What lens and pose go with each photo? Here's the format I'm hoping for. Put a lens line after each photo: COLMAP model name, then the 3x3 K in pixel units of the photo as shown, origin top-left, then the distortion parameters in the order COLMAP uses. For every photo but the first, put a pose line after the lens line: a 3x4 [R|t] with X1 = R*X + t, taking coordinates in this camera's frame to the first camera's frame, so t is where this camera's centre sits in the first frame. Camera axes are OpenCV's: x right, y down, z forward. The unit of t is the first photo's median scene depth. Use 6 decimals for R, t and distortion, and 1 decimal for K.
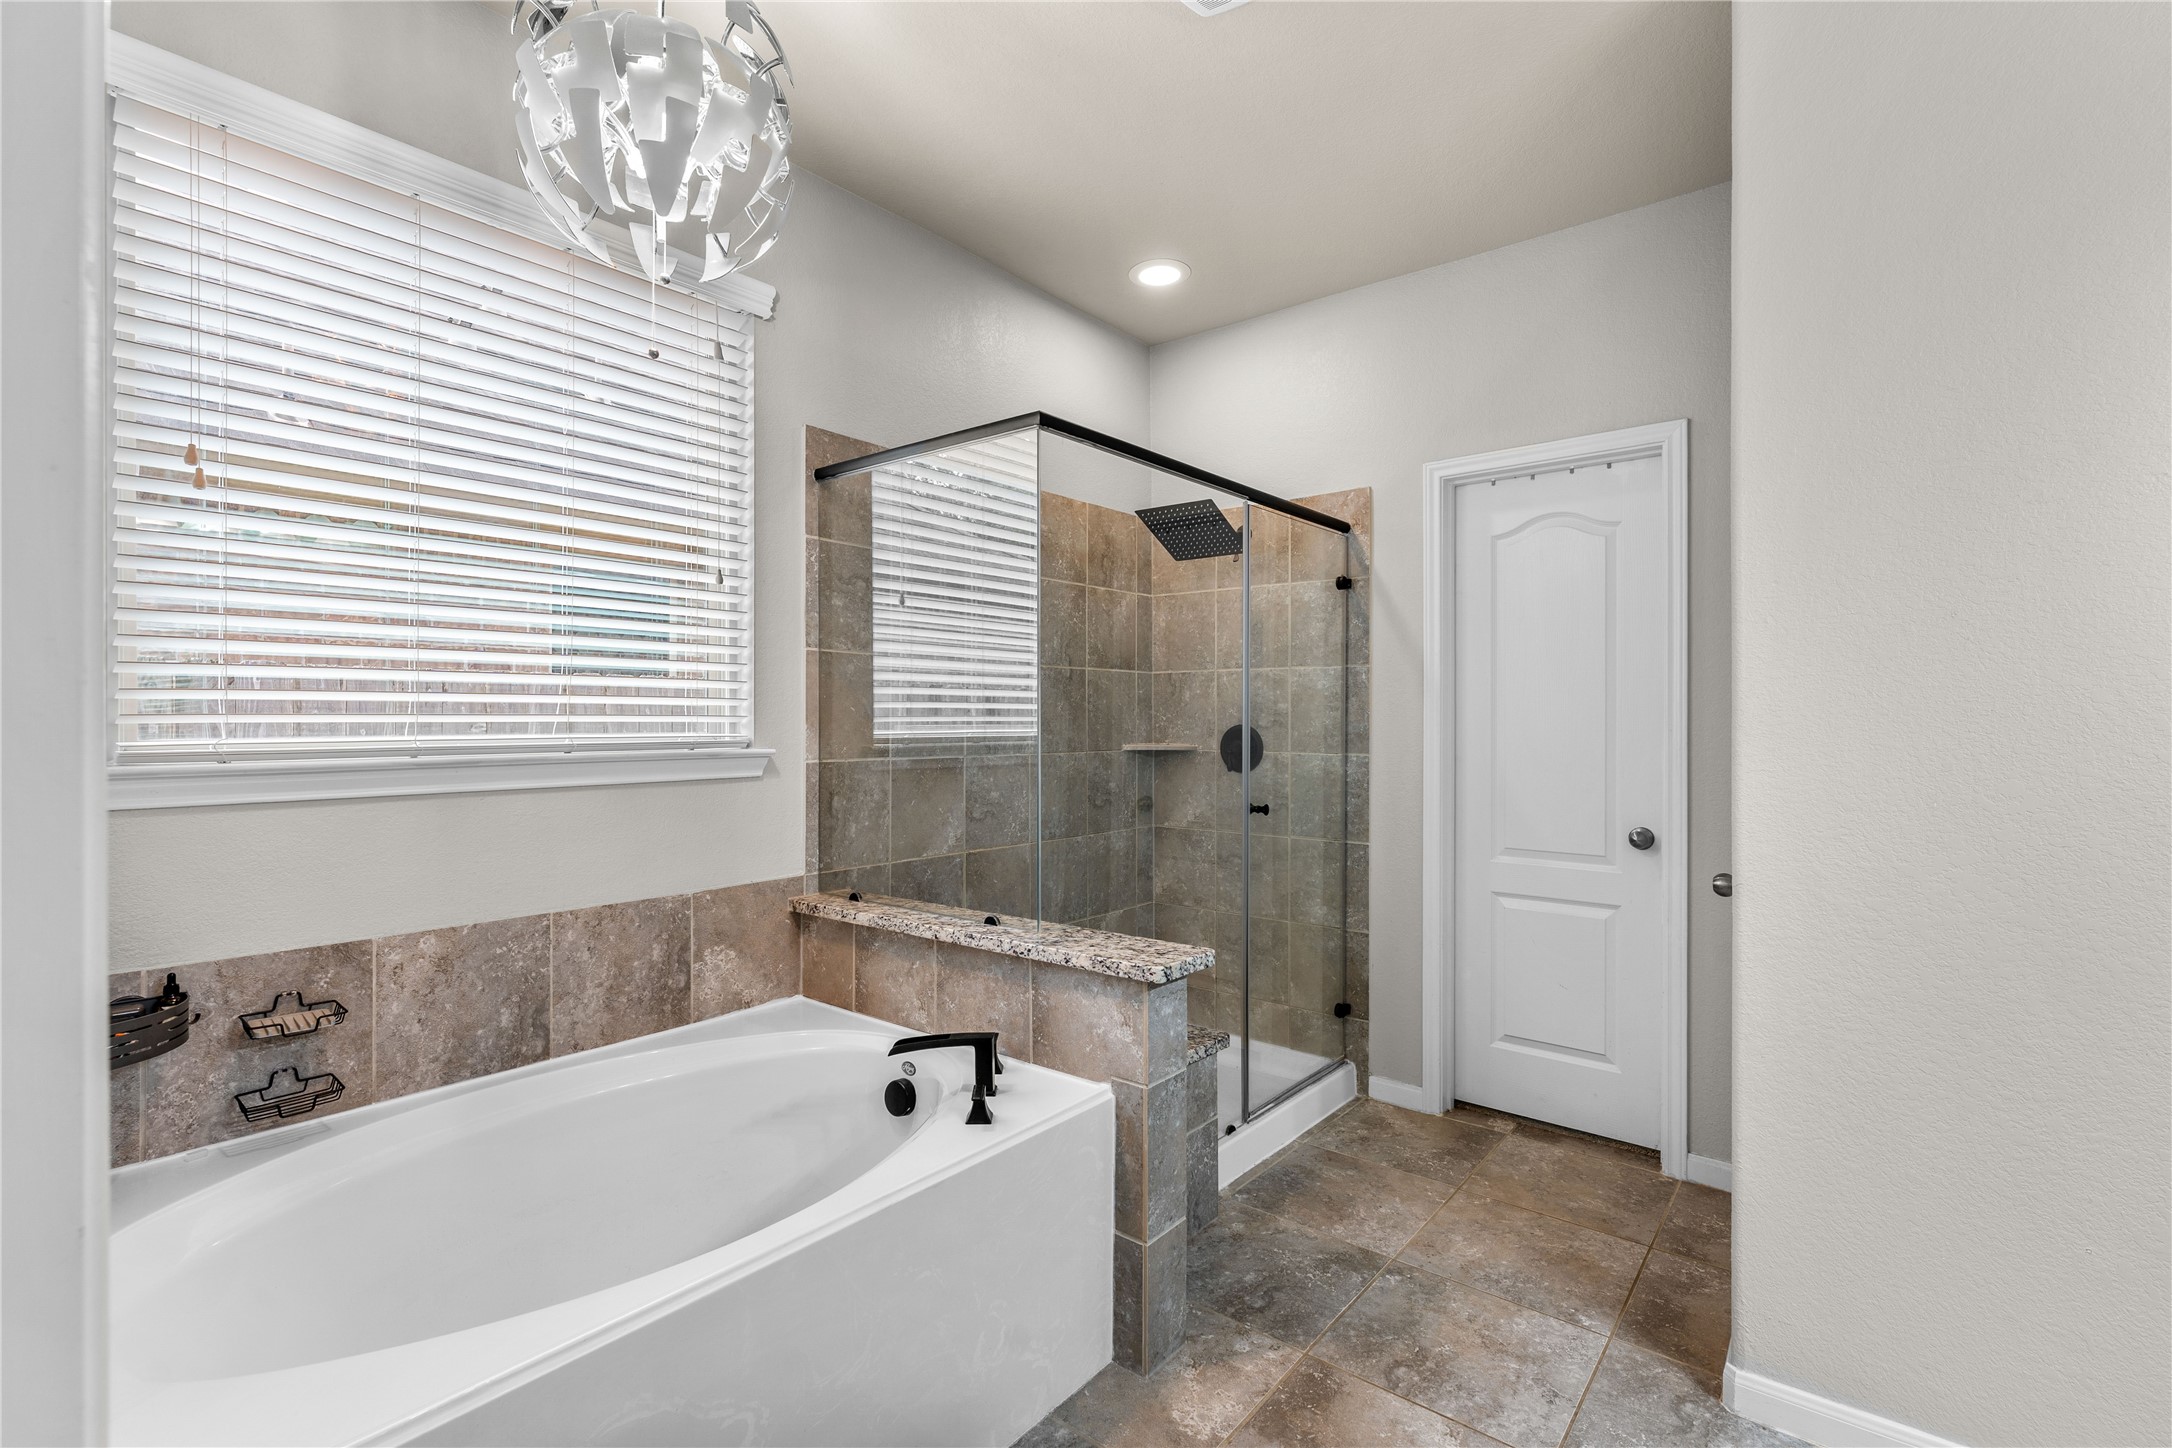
lens RADIAL K [[986.2, 0, 1073.6], [0, 986.2, 717.8], [0, 0, 1]] dist [-0.000374, 0.000137]
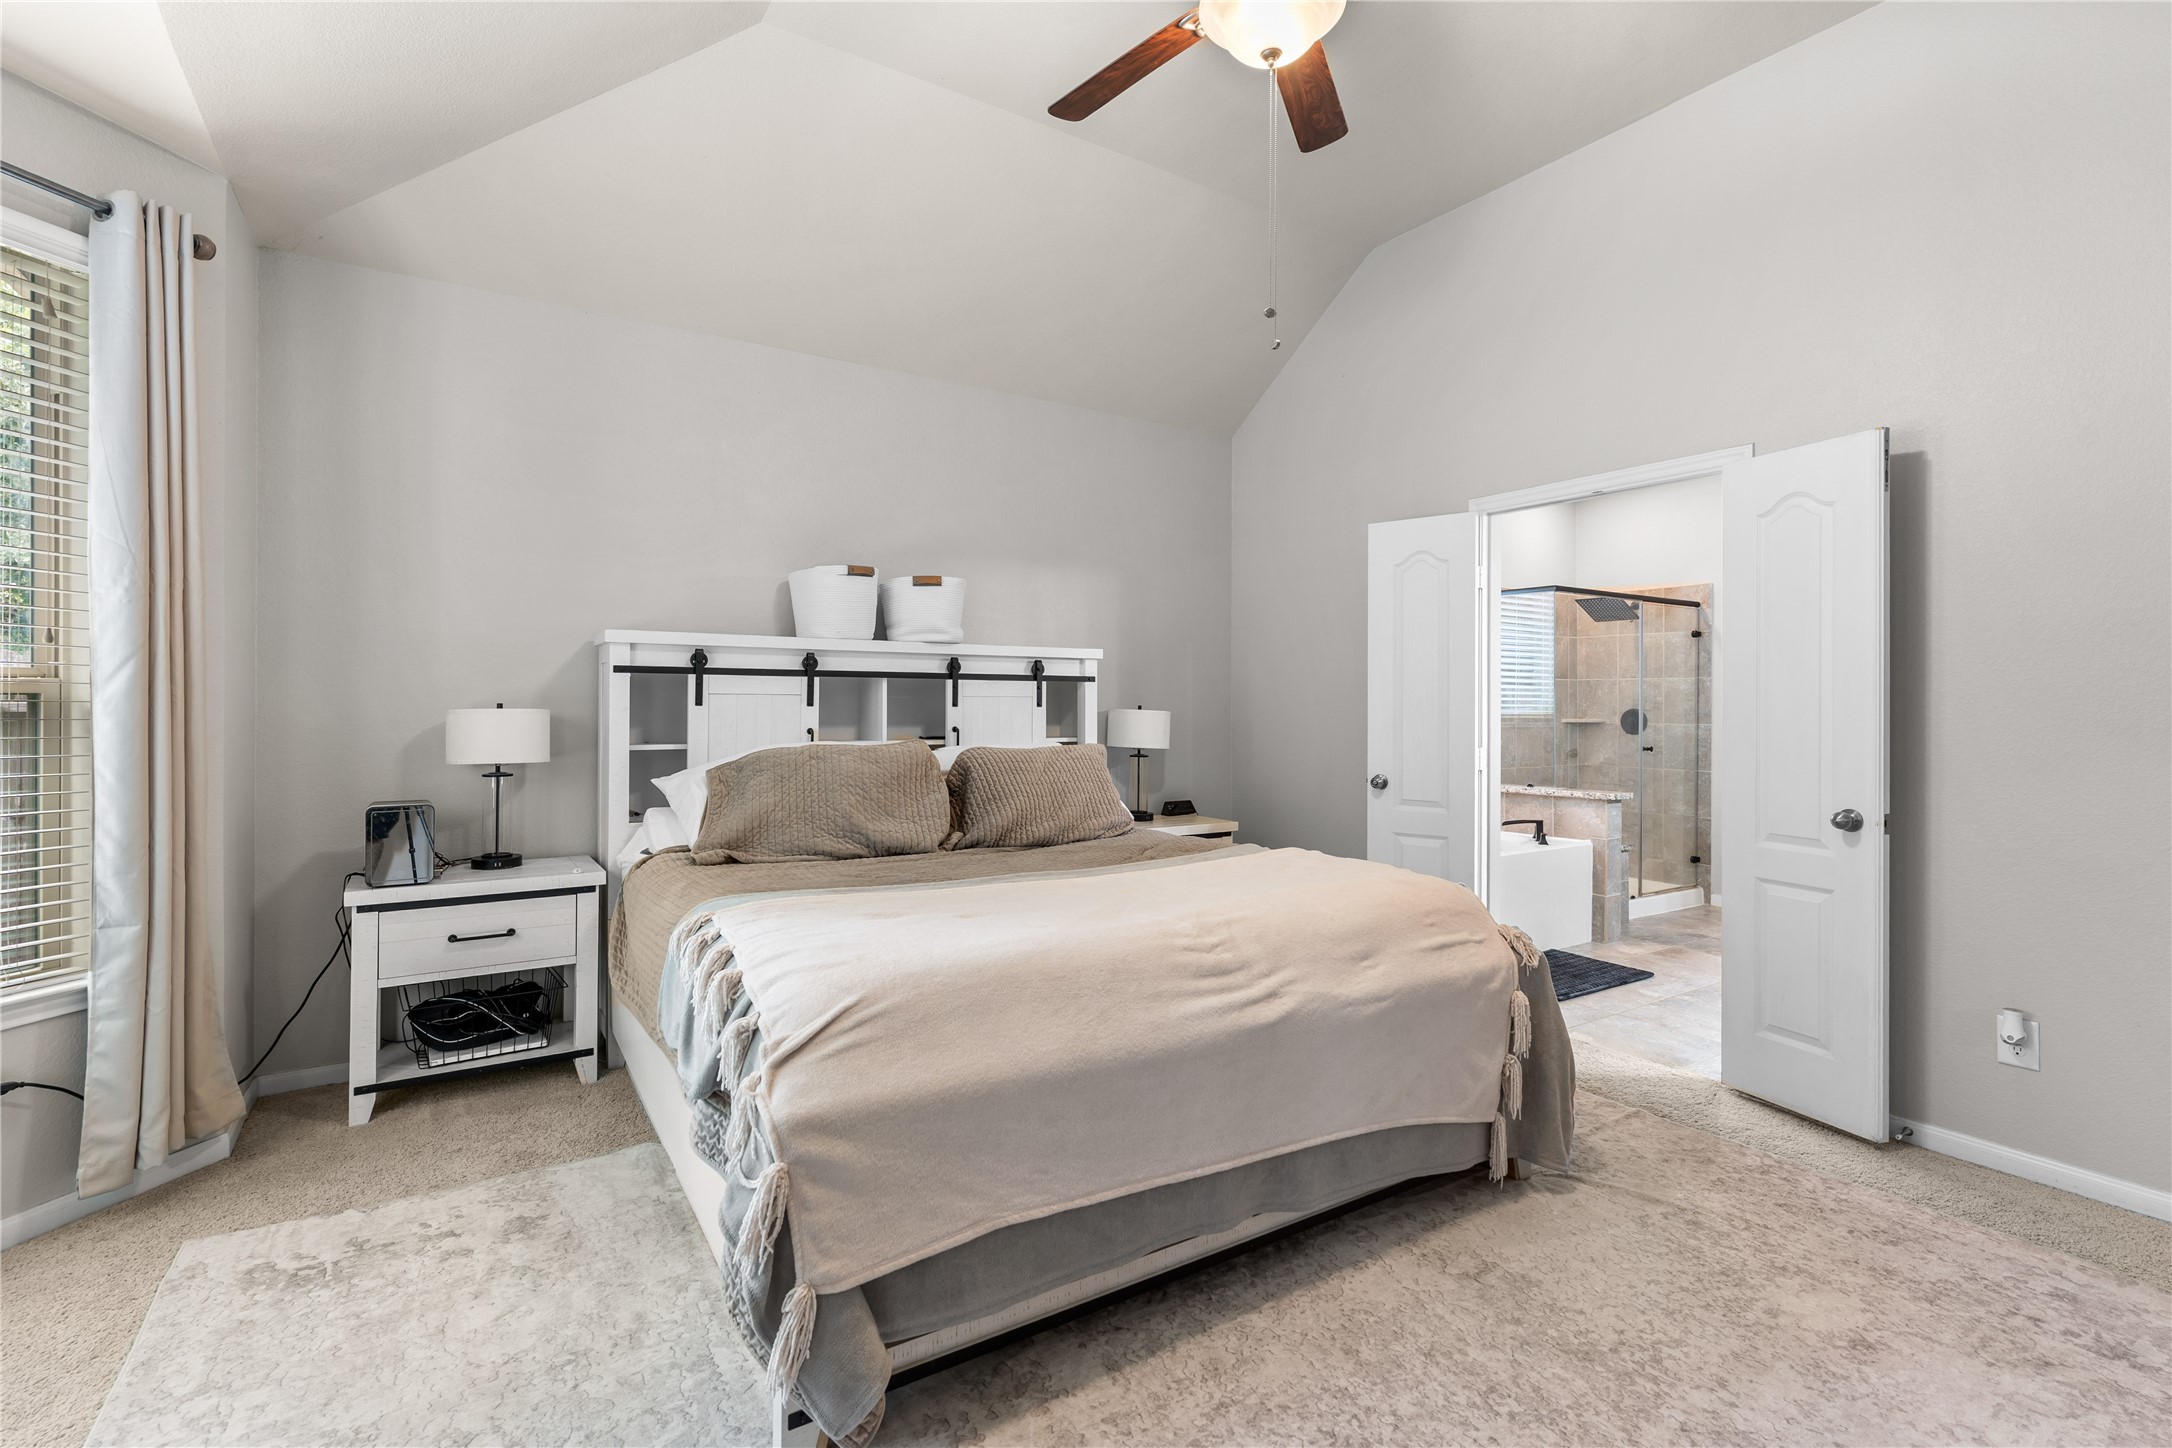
lens RADIAL K [[986.2, 0, 1073.6], [0, 986.2, 717.8], [0, 0, 1]] dist [-0.000374, 0.000137]
pose [[0.948294, -0.003530, -0.317373, -0.252913], [0.011001, 0.999703, 0.021750, -0.029324], [0.317202, -0.024117, 0.948051, -1.147938]]
